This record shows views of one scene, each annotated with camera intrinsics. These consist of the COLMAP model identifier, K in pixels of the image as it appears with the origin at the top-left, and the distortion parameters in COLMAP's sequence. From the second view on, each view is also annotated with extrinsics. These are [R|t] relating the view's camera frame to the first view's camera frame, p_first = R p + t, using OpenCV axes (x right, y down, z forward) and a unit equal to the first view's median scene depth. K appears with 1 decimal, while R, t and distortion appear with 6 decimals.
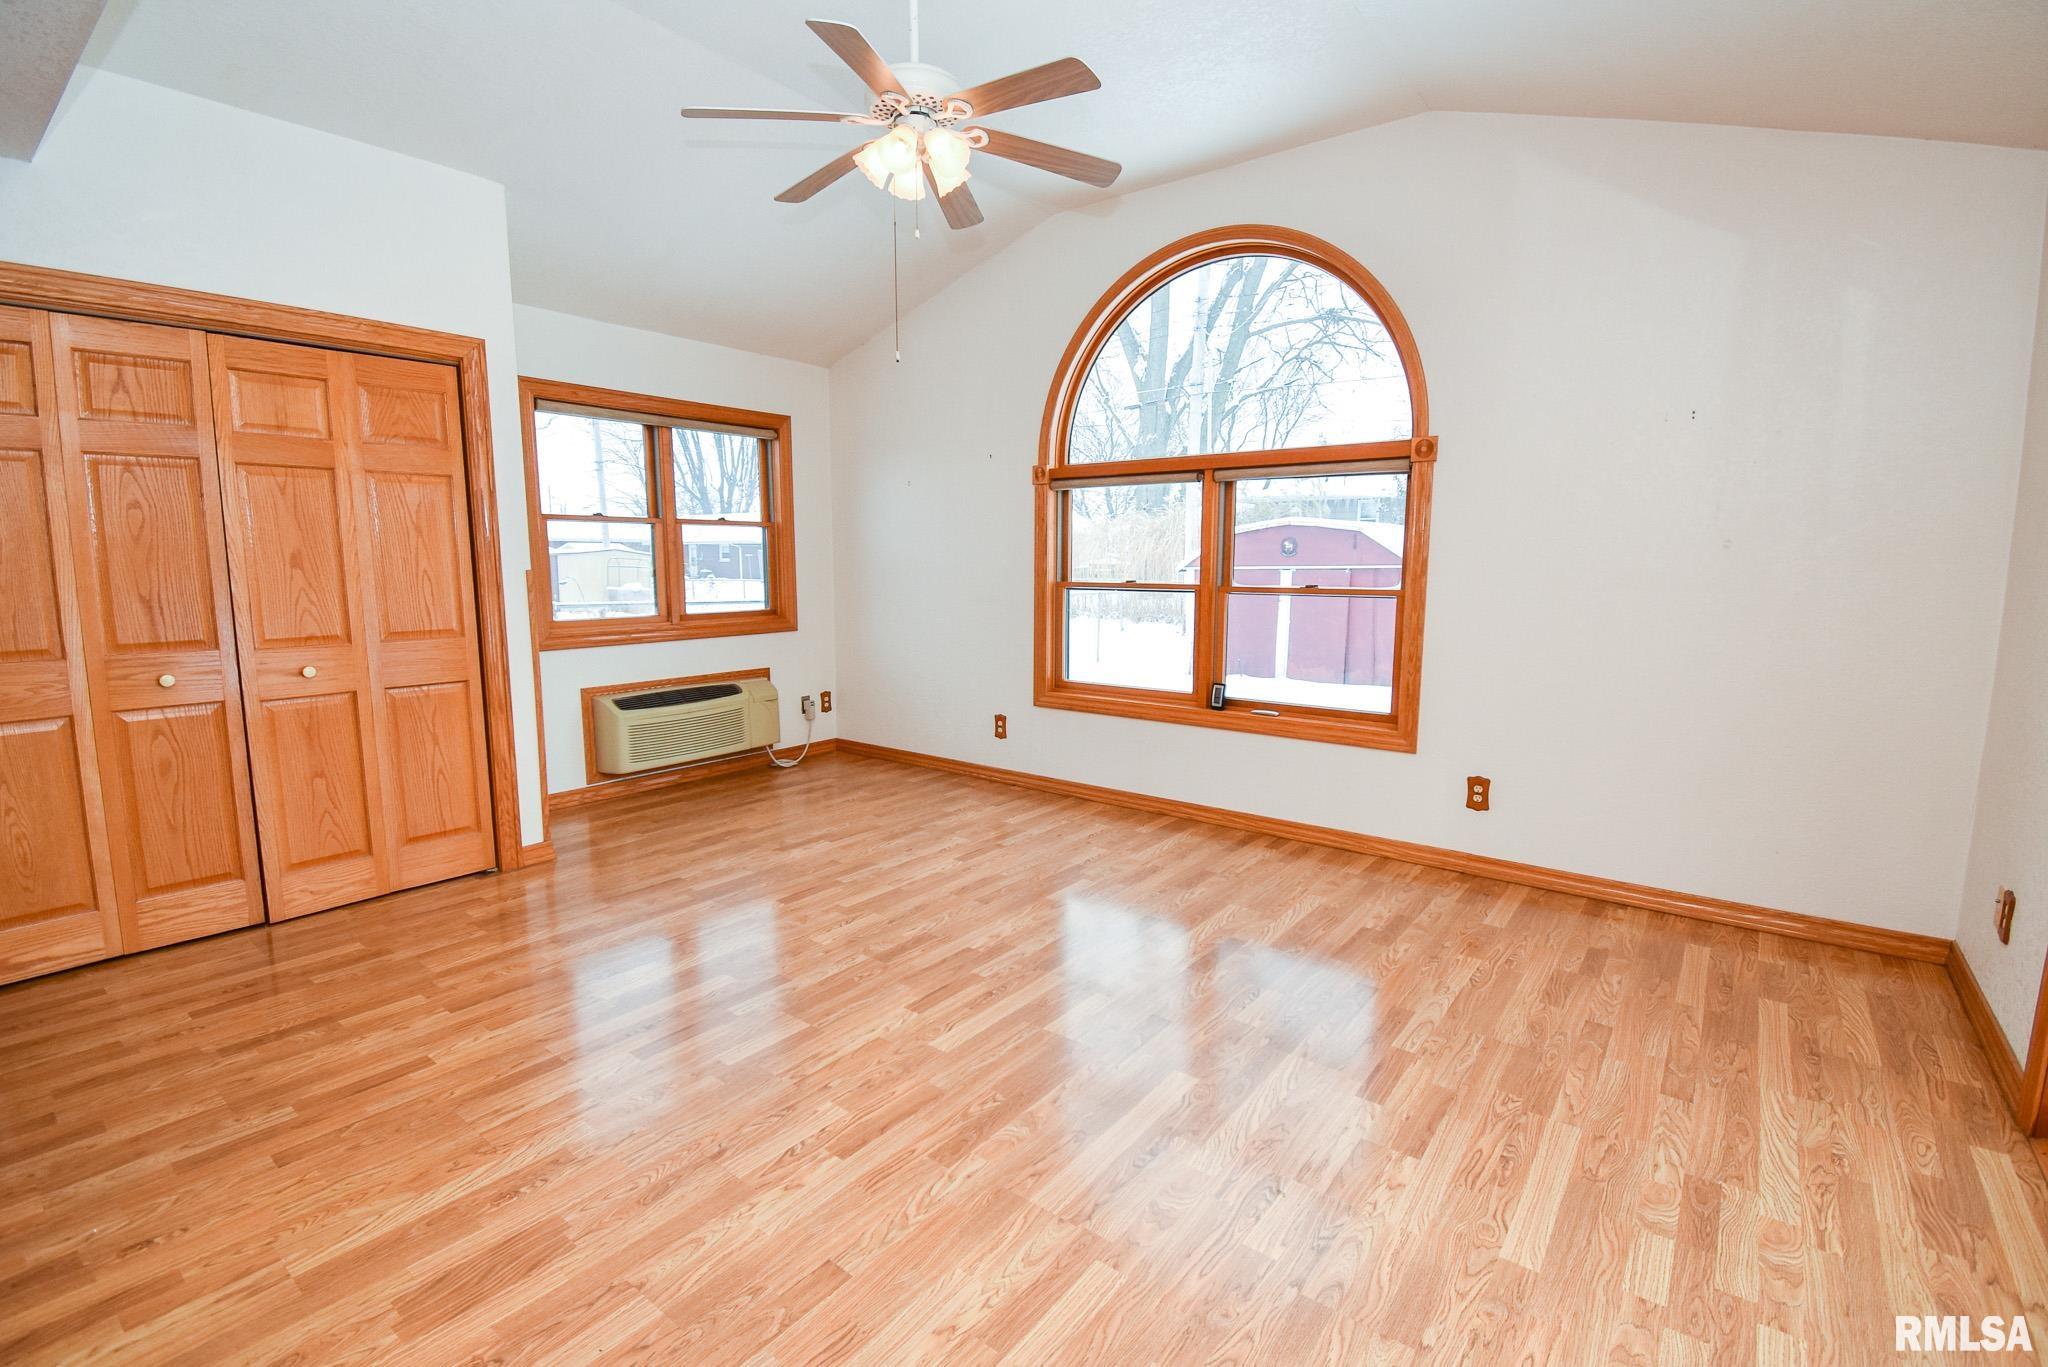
lens RADIAL K [[934.0, 0, 1029.5], [0, 934.0, 682.9], [0, 0, 1]] dist [0.019451, -0.023667]
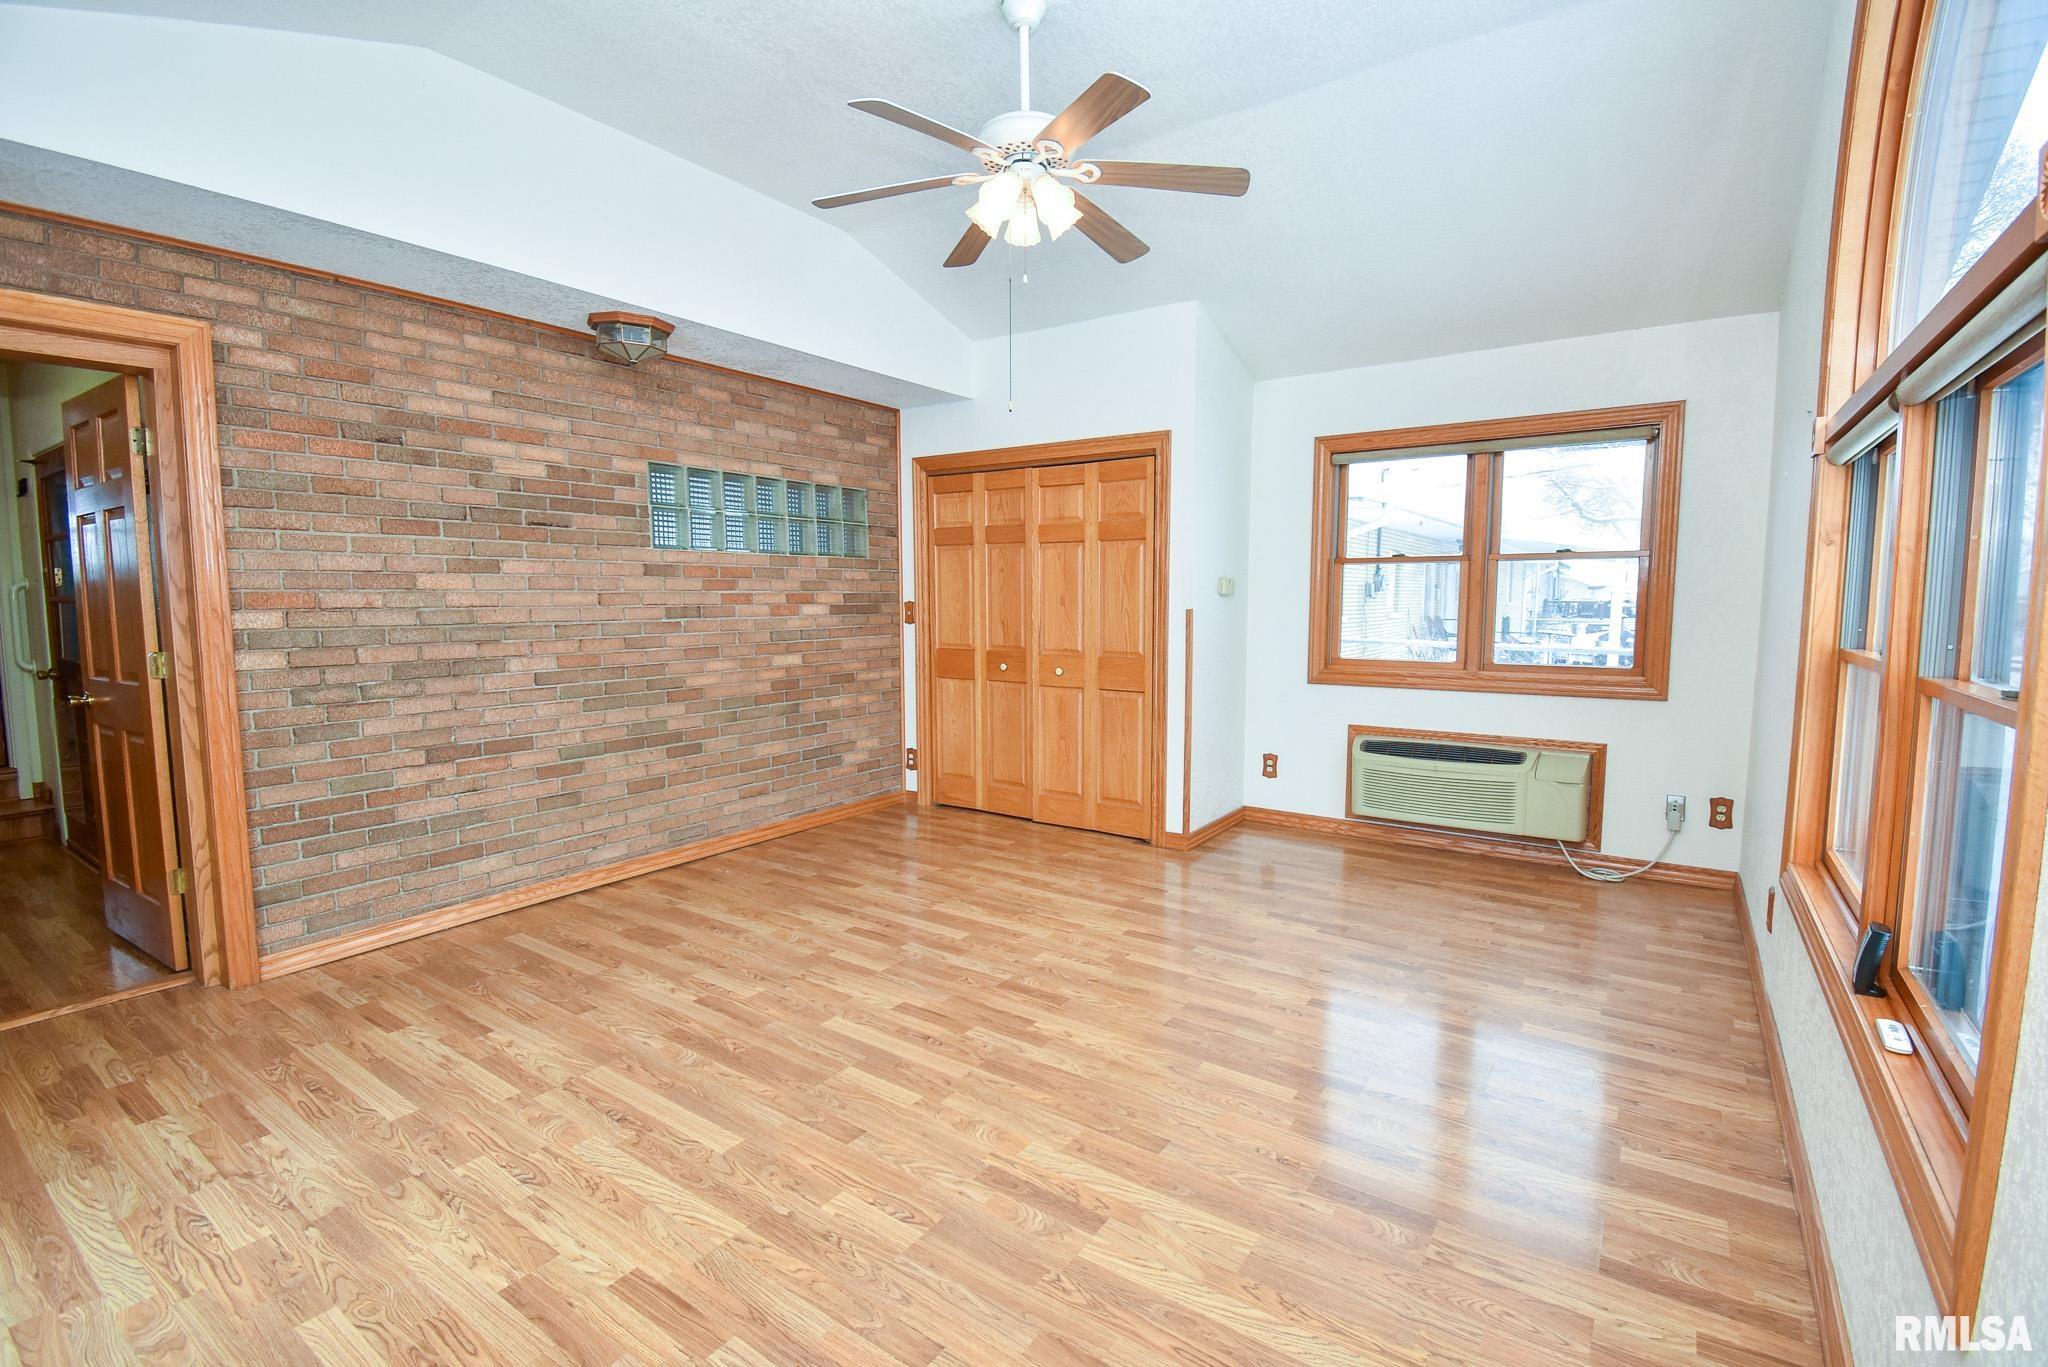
lens RADIAL K [[922.2, 0, 1017.5], [0, 922.2, 684.7], [0, 0, 1]] dist [0.017181, -0.024265]
pose [[0.042381, 0.095840, -0.994494, 0.791884], [-0.132538, 0.987131, 0.089483, -0.122028], [0.990272, 0.128015, 0.054538, 0.871879]]
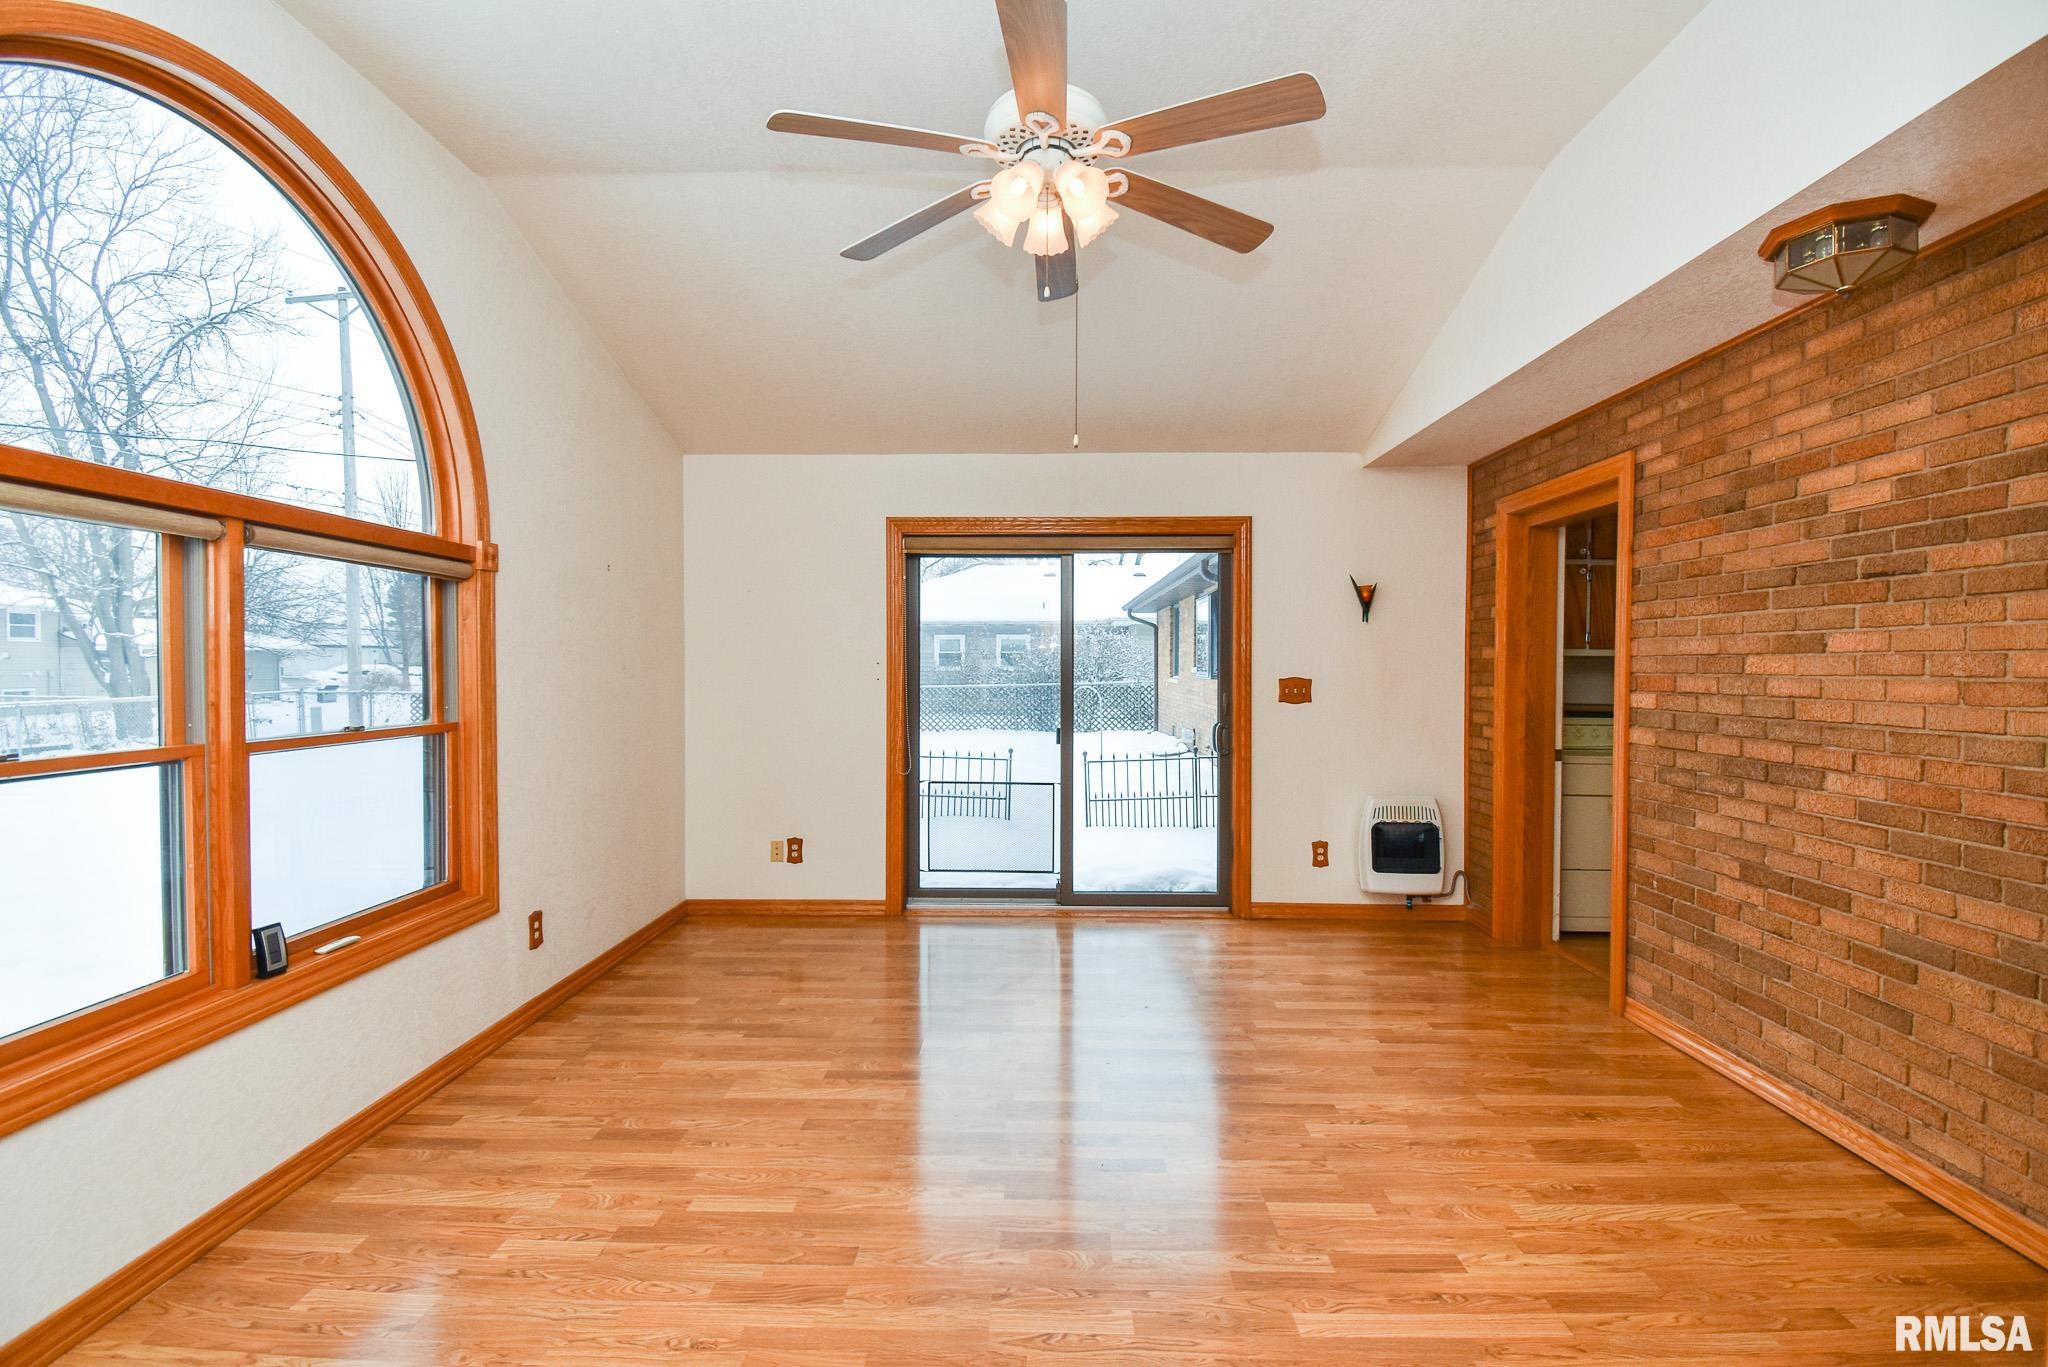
lens RADIAL K [[893.9, 0, 1019.3], [0, 893.9, 678.7], [0, 0, 1]] dist [0.016184, -0.025725]
pose [[-0.589961, -0.012669, 0.807332, -0.643602], [0.106331, 0.989950, 0.093237, -0.199044], [-0.800399, 0.140851, -0.582685, 1.329120]]
